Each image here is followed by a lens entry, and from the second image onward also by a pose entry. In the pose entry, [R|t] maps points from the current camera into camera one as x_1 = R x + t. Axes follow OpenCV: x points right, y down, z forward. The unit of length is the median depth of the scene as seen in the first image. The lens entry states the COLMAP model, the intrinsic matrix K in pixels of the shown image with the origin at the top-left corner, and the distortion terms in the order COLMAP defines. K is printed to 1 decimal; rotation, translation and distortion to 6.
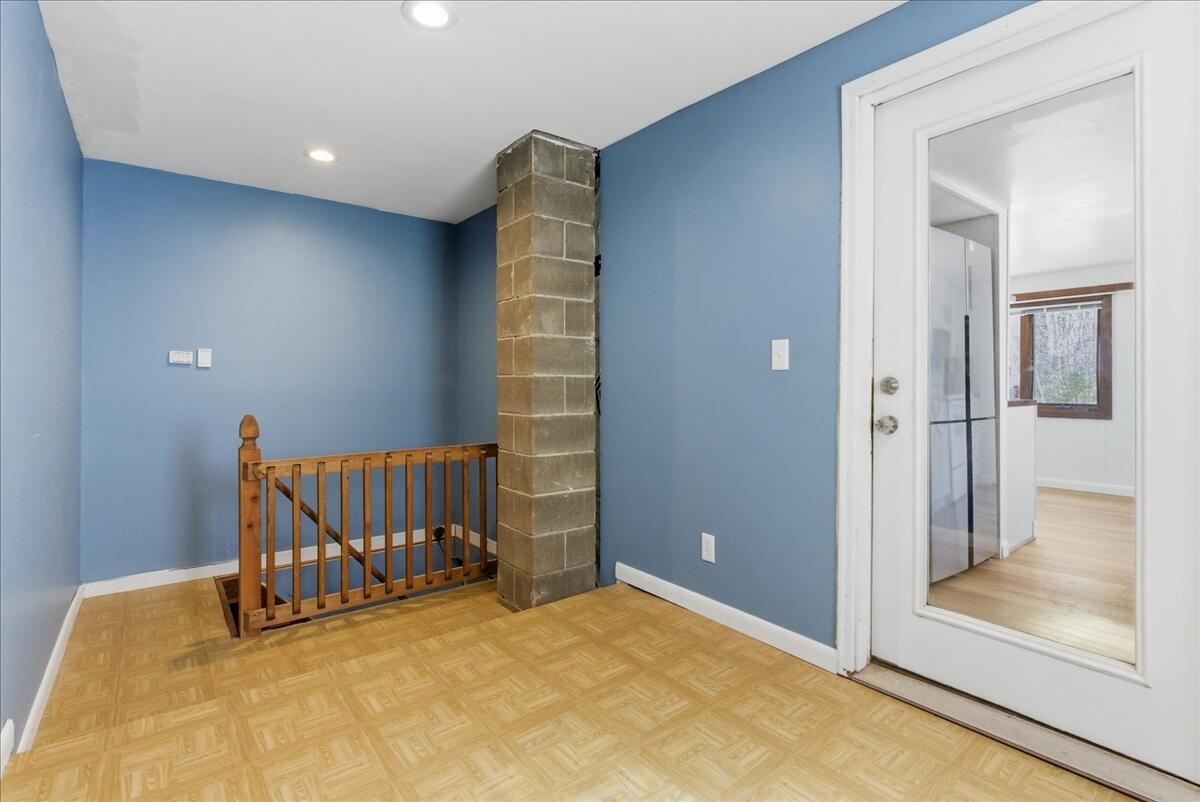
lens RADIAL K [[541.4, 0, 593.4], [0, 541.4, 396.5], [0, 0, 1]] dist [0.000352, 0.000316]
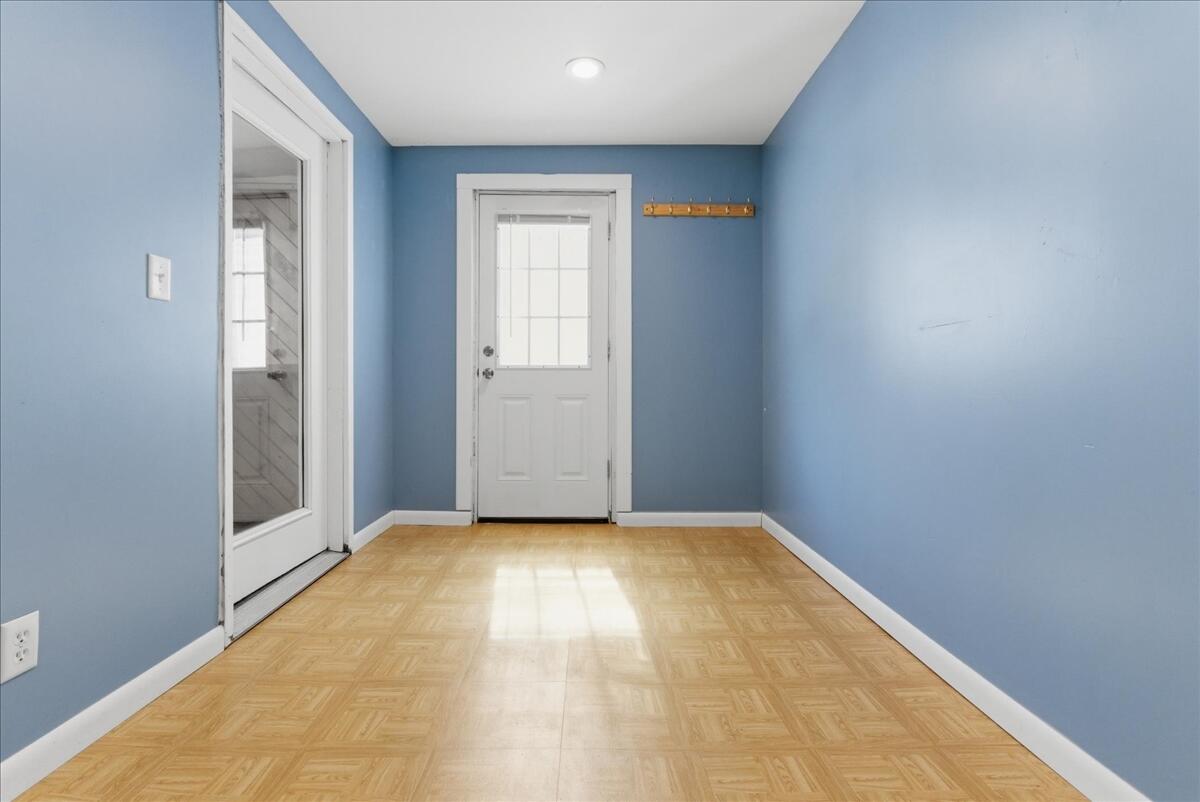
lens RADIAL K [[541.4, 0, 593.4], [0, 541.4, 396.5], [0, 0, 1]] dist [0.000352, 0.000316]
pose [[-0.811883, -0.009766, 0.583738, -0.615621], [-0.006506, 0.999949, 0.007679, 0.079036], [-0.583783, 0.002436, -0.811906, 1.454643]]
